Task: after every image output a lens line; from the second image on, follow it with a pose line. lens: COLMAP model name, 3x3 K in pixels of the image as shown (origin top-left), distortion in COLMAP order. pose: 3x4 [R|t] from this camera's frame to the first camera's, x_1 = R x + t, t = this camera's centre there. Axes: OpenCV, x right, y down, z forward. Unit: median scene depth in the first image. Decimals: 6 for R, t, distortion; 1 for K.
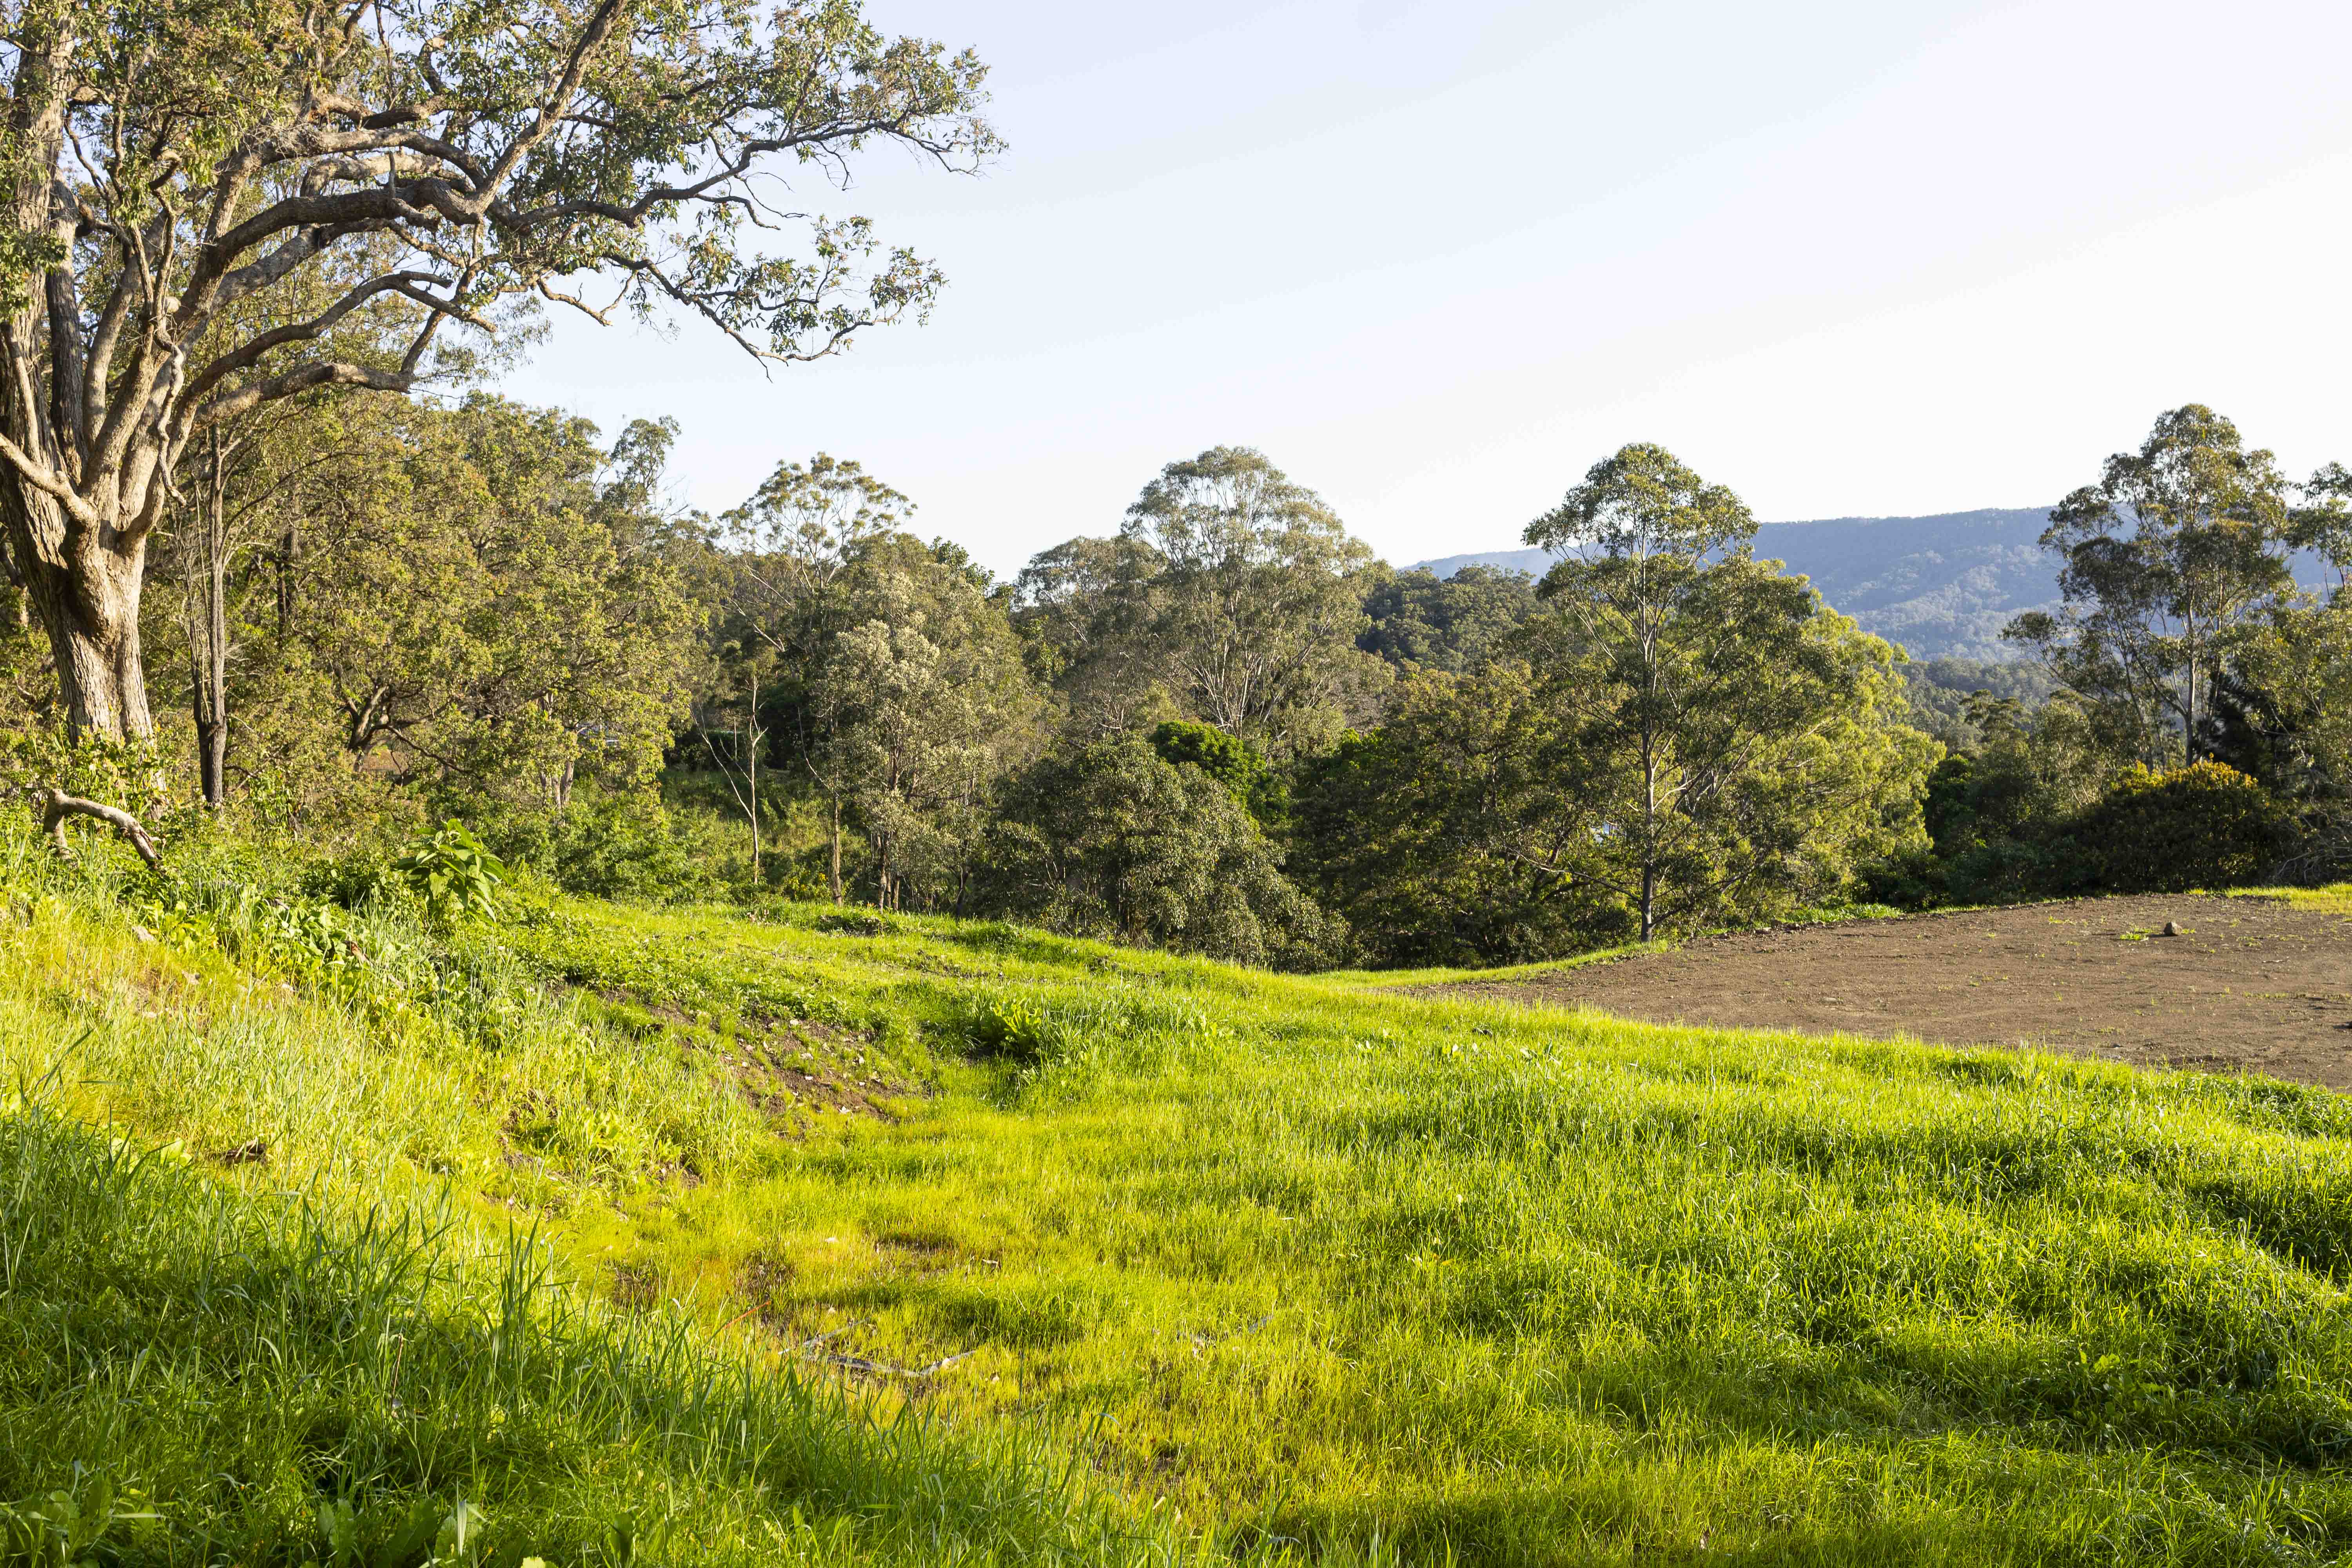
lens RADIAL K [[2315.5, 0, 1182.8], [0, 2315.5, 784.0], [0, 0, 1]] dist [0.005832, 0.008117]
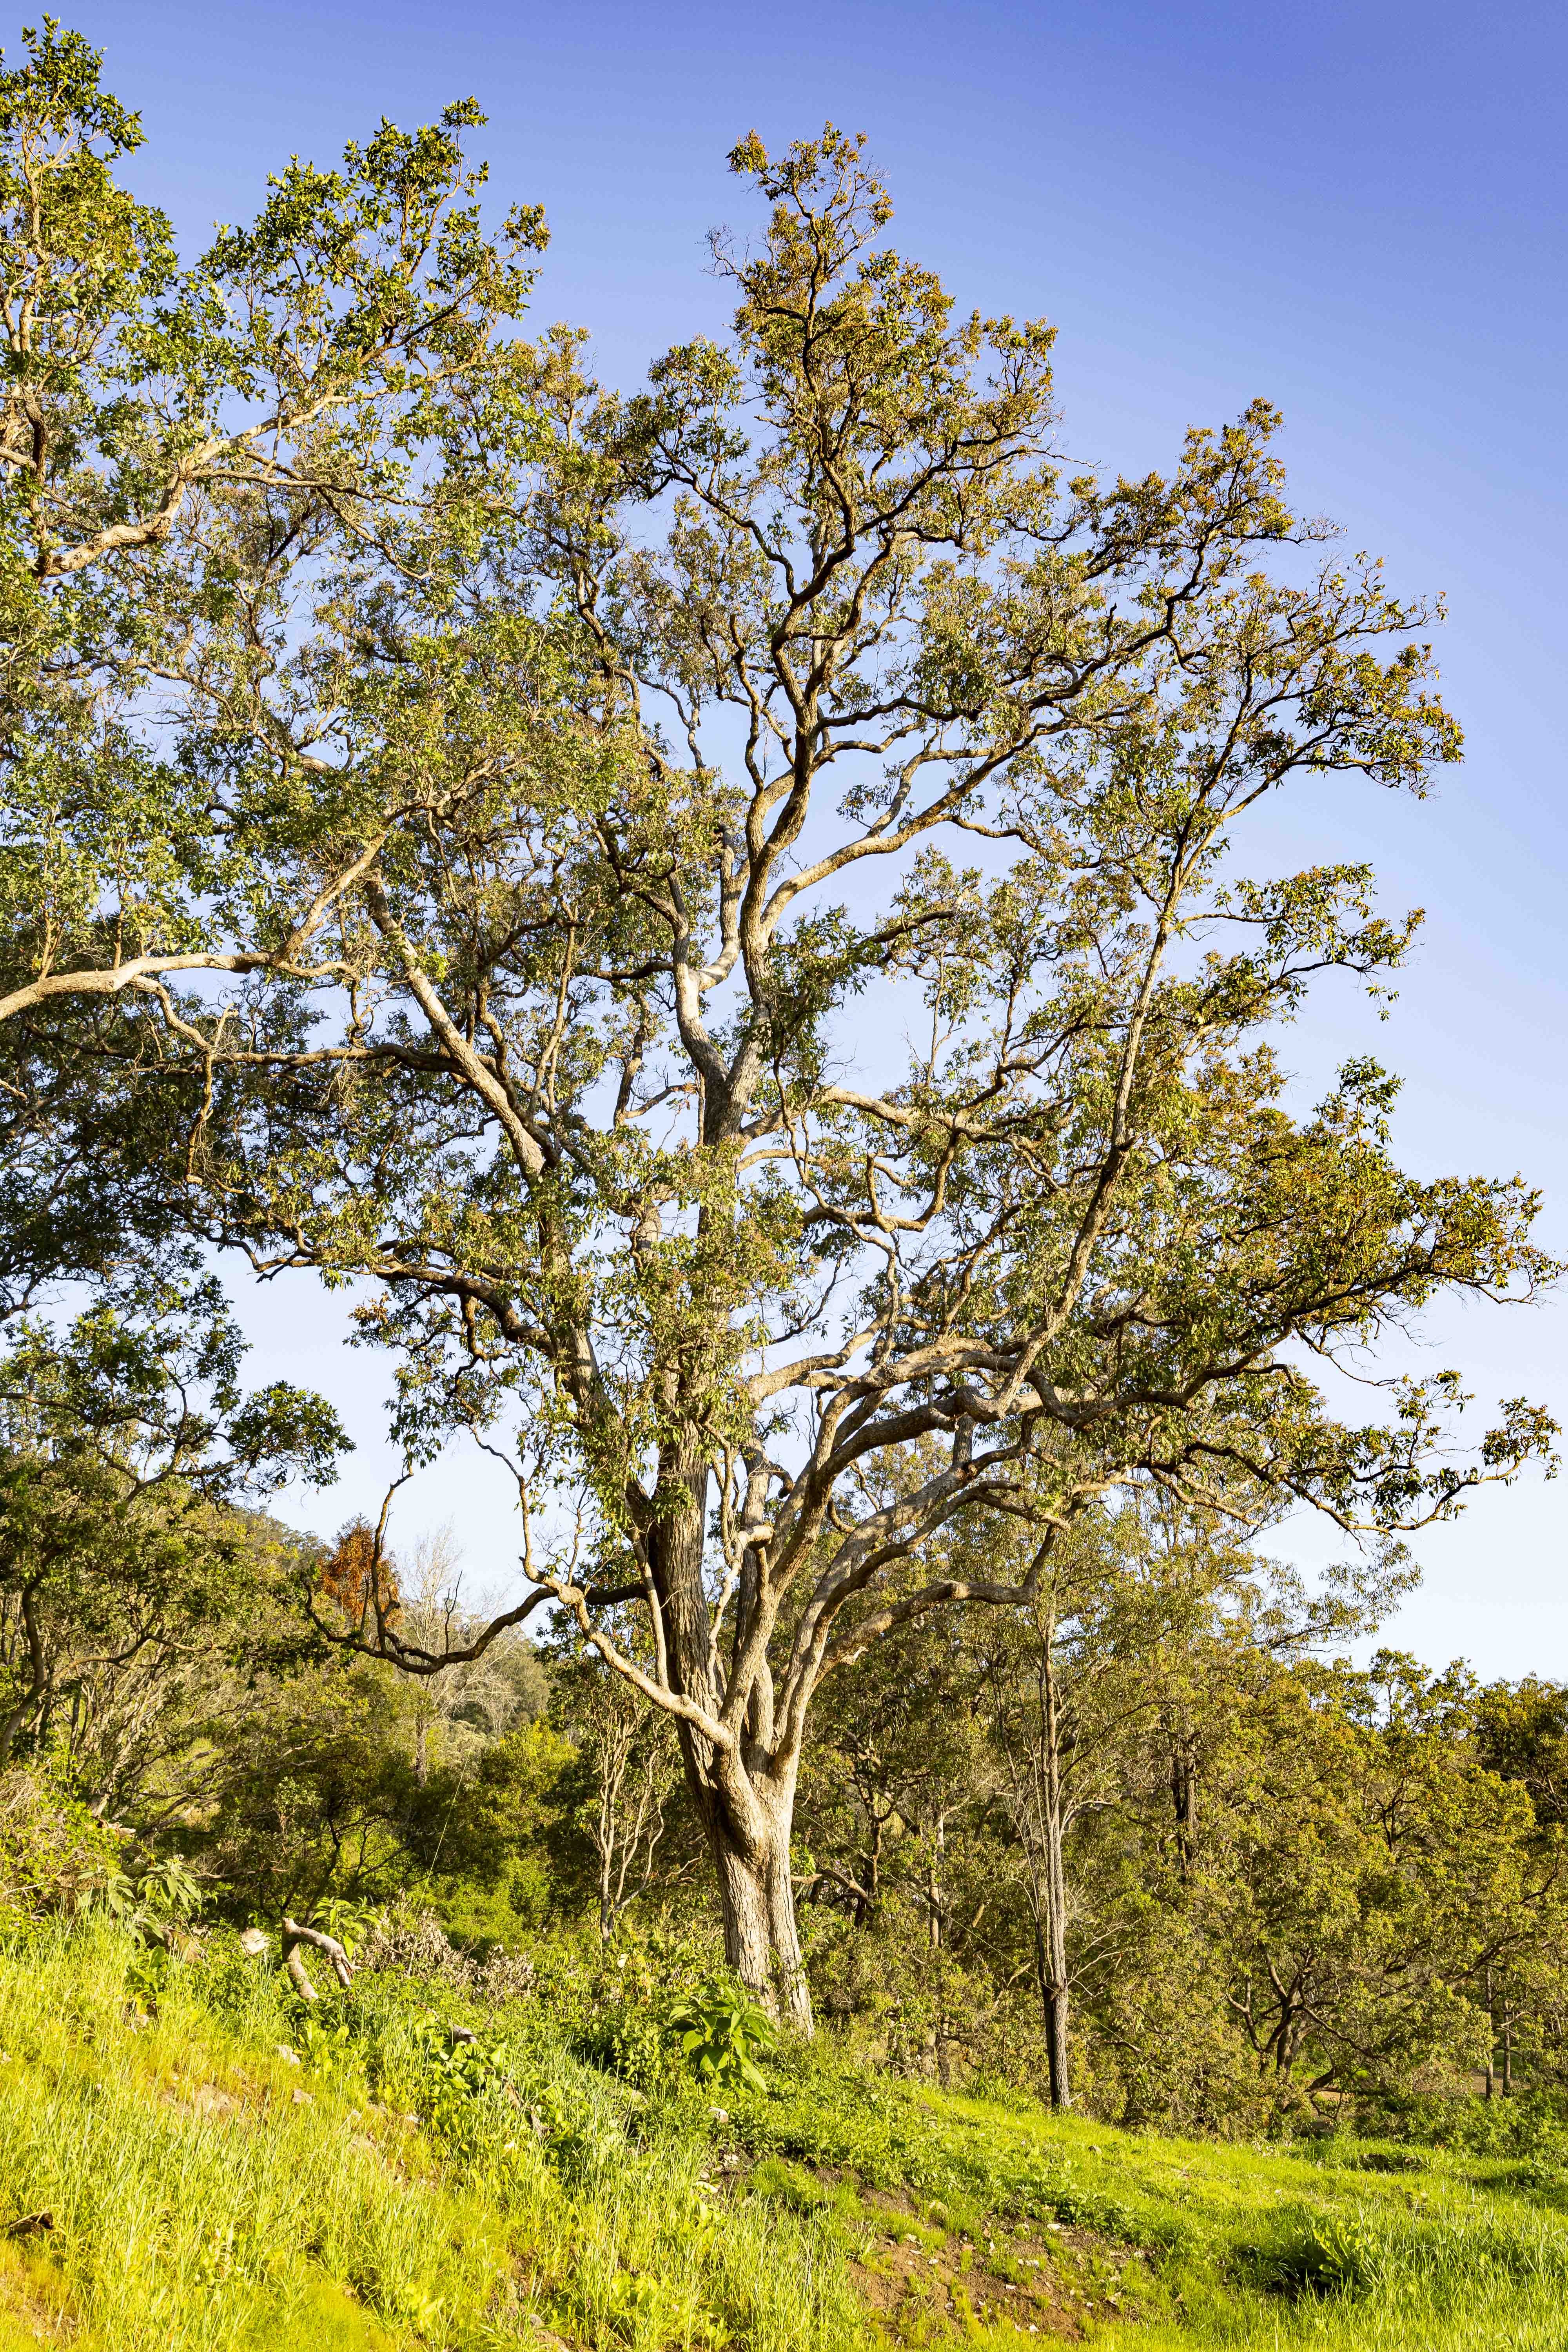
lens RADIAL K [[2315.5, 0, 784.0], [0, 2315.5, 1176.0], [0, 0, 1]] dist [0.005832, 0.008117]
pose [[0.796553, -0.208295, -0.567553, 0.203286], [-0.024958, 0.926644, -0.375111, 0.043110], [0.604053, 0.312960, 0.732923, 0.125020]]
